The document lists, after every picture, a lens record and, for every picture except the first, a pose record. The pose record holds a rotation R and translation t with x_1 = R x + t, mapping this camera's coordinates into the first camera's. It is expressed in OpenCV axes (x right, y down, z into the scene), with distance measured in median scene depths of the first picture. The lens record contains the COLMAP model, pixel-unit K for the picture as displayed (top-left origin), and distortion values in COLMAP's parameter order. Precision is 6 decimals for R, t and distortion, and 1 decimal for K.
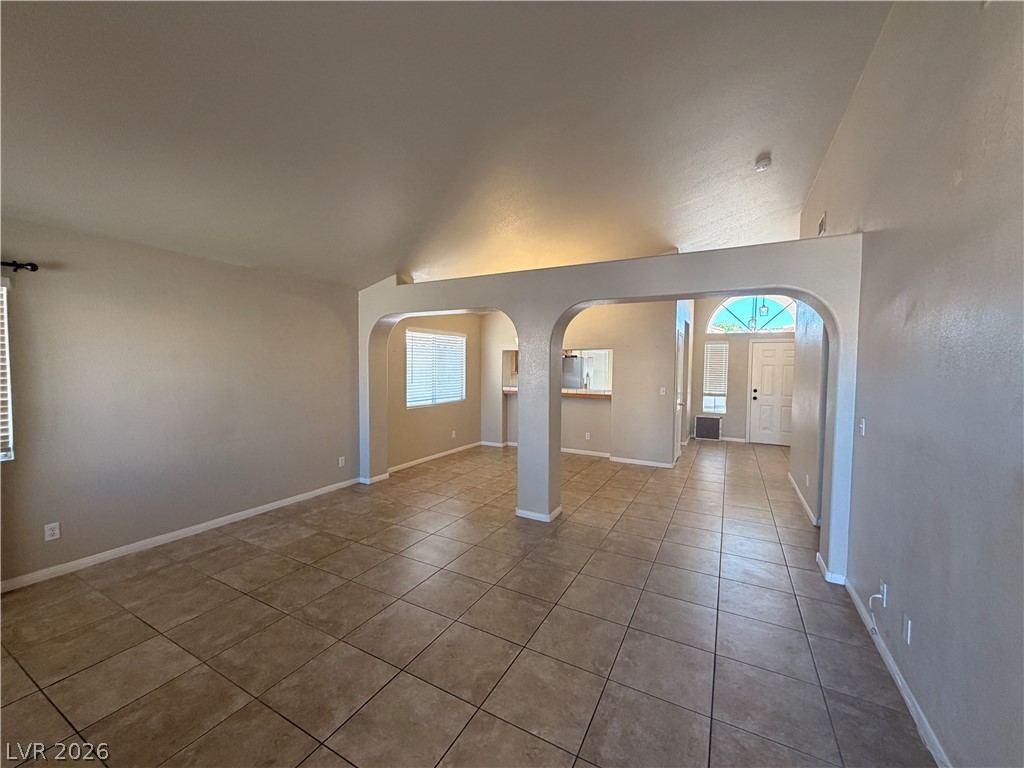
lens RADIAL K [[409.1, 0, 507.2], [0, 409.1, 383.1], [0, 0, 1]] dist [0.000946, -0.000256]
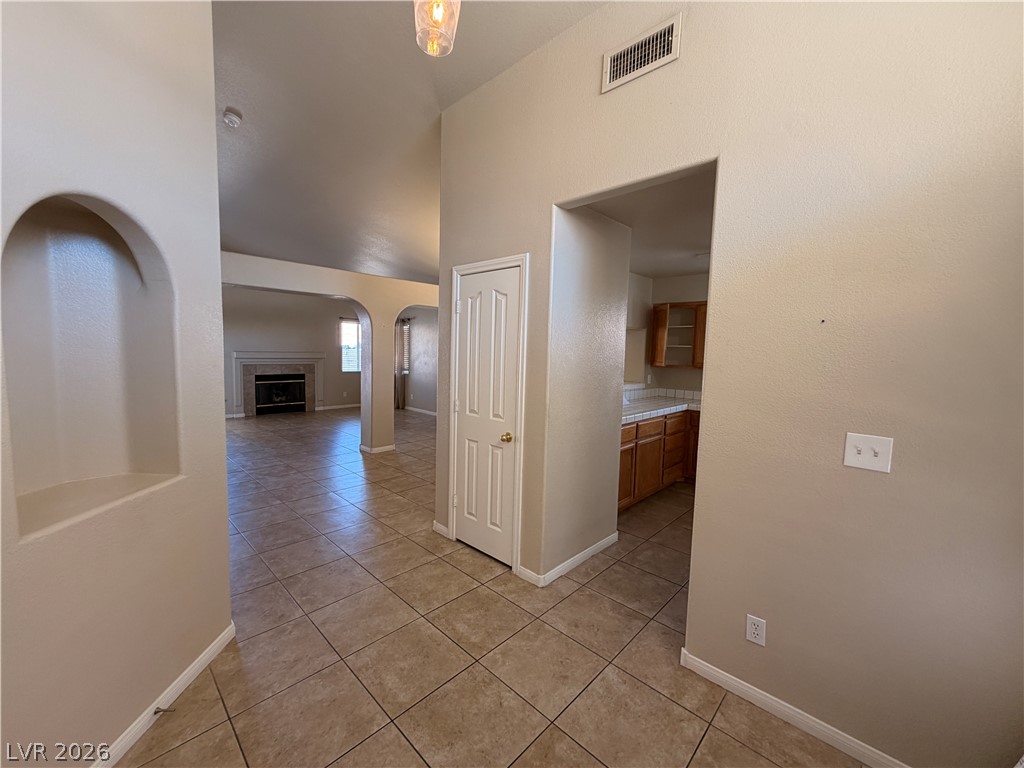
lens RADIAL K [[409.1, 0, 507.2], [0, 409.1, 383.1], [0, 0, 1]] dist [0.000946, -0.000256]
pose [[-0.265369, 0.060476, -0.962248, 1.085927], [-0.069394, 0.994244, 0.081624, -0.046389], [0.961646, 0.088435, -0.259645, 1.479114]]
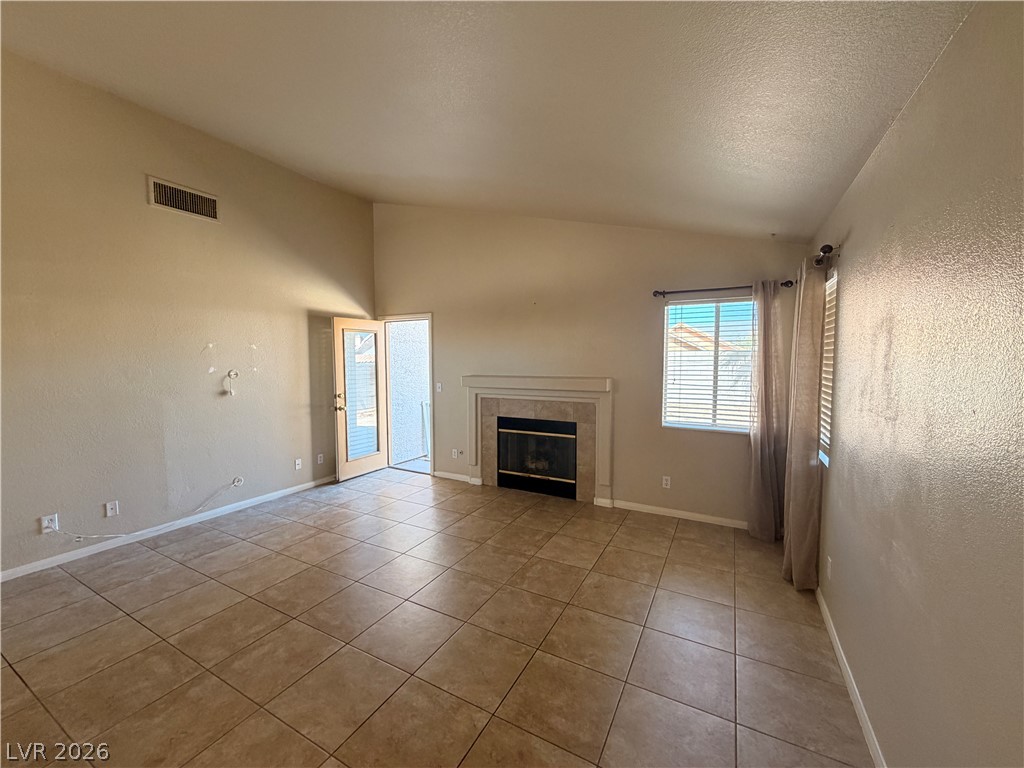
lens RADIAL K [[409.1, 0, 507.2], [0, 409.1, 383.1], [0, 0, 1]] dist [0.000946, -0.000256]
pose [[-0.999969, -0.007786, 0.000856, -0.261528], [-0.007659, 0.994760, 0.101955, -0.047435], [-0.001646, 0.101945, -0.994789, 1.001755]]
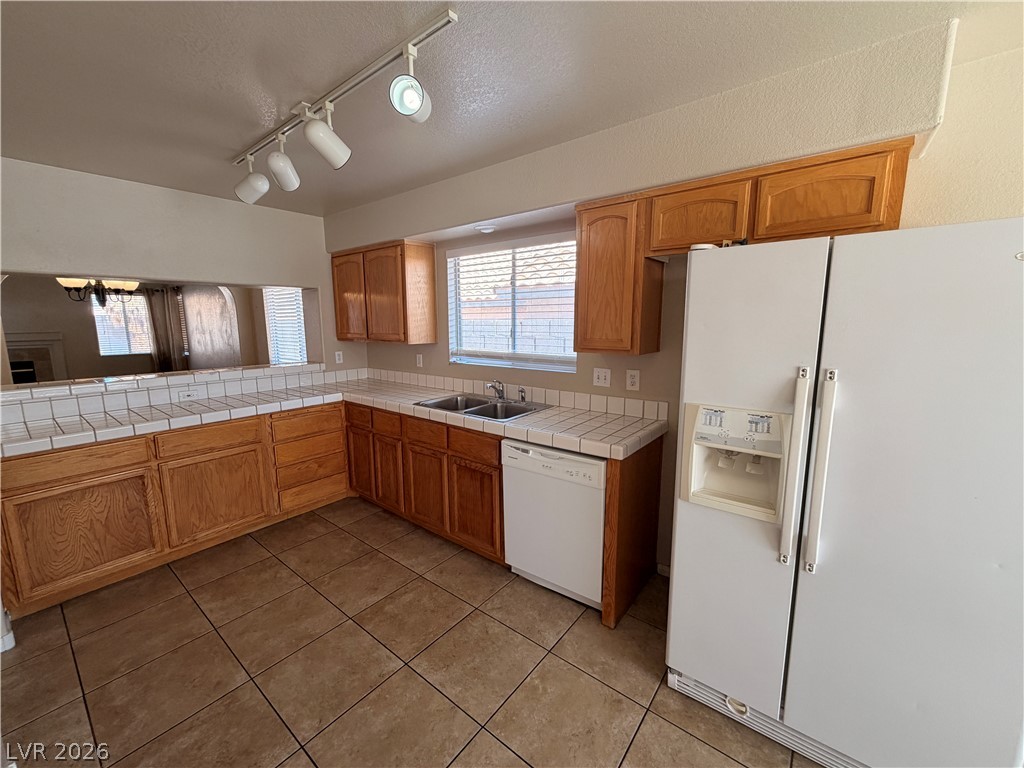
lens RADIAL K [[409.1, 0, 507.2], [0, 409.1, 383.1], [0, 0, 1]] dist [0.000946, -0.000256]
pose [[-0.173782, 0.142879, -0.974364, 0.693174], [-0.036787, 0.987786, 0.151409, -0.076977], [0.984097, 0.062156, -0.166404, 2.001425]]
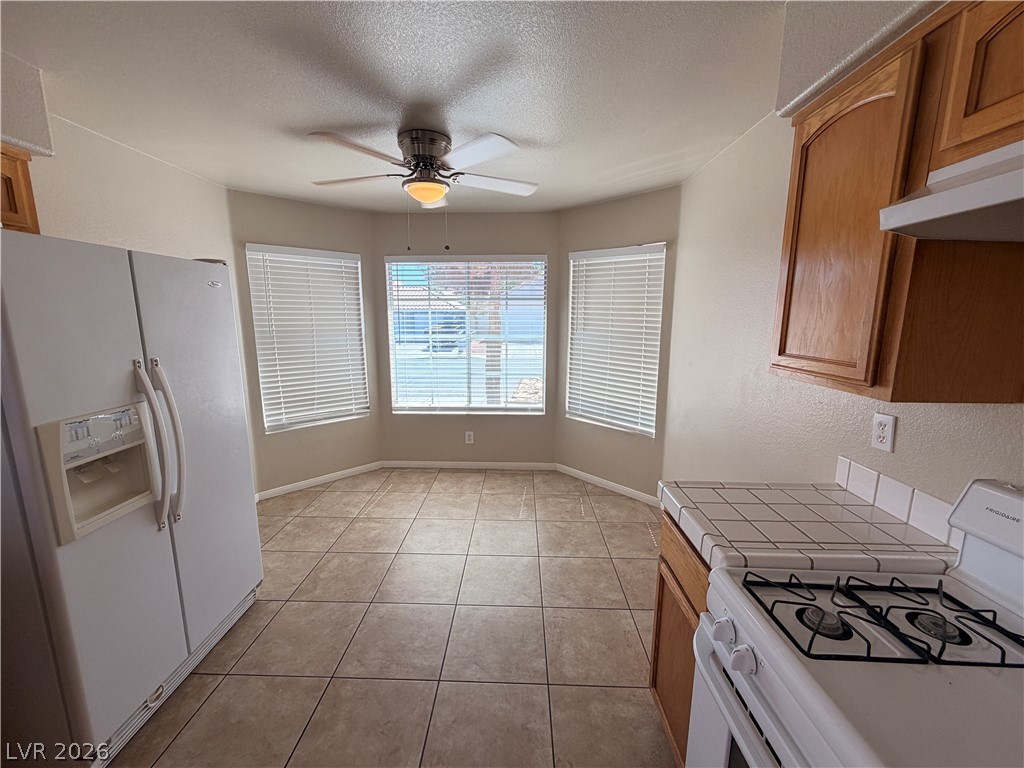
lens RADIAL K [[409.1, 0, 507.2], [0, 409.1, 383.1], [0, 0, 1]] dist [0.000946, -0.000256]
pose [[0.892943, -0.082413, 0.442561, 0.523417], [0.025666, 0.990821, 0.132723, -0.070767], [-0.449437, -0.107155, 0.886862, 1.763588]]
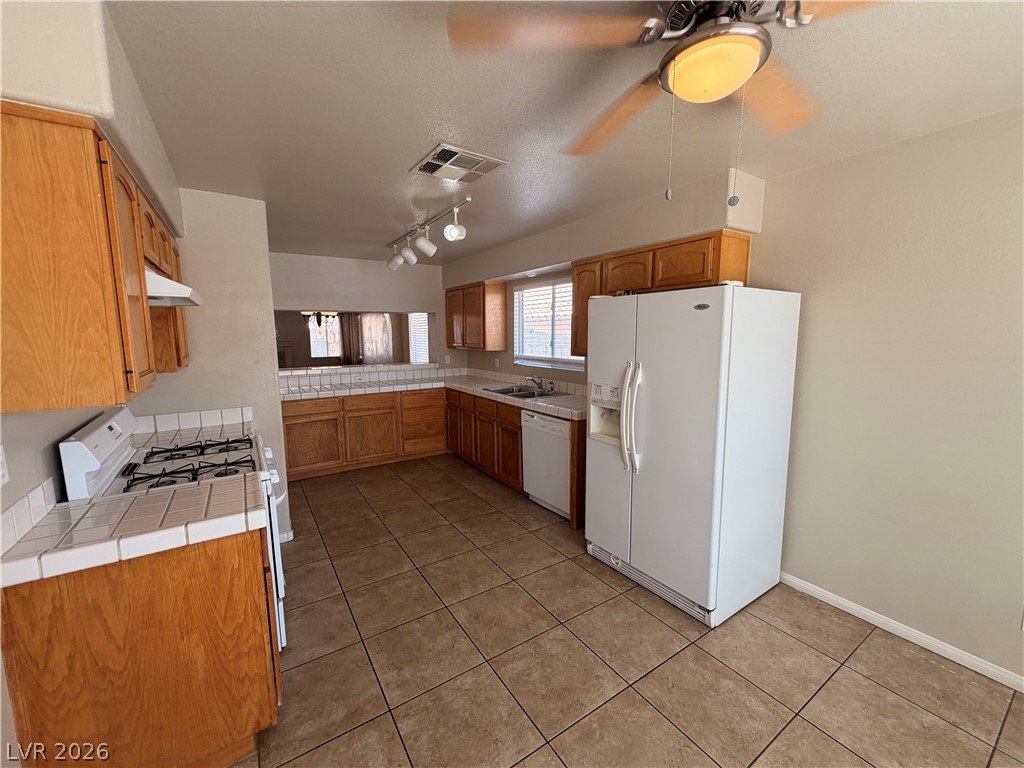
lens RADIAL K [[409.1, 0, 507.2], [0, 409.1, 383.1], [0, 0, 1]] dist [0.000946, -0.000256]
pose [[-0.476836, 0.102016, -0.873052, 0.899740], [-0.034882, 0.990264, 0.134763, -0.089545], [0.878300, 0.094713, -0.468635, 2.234629]]
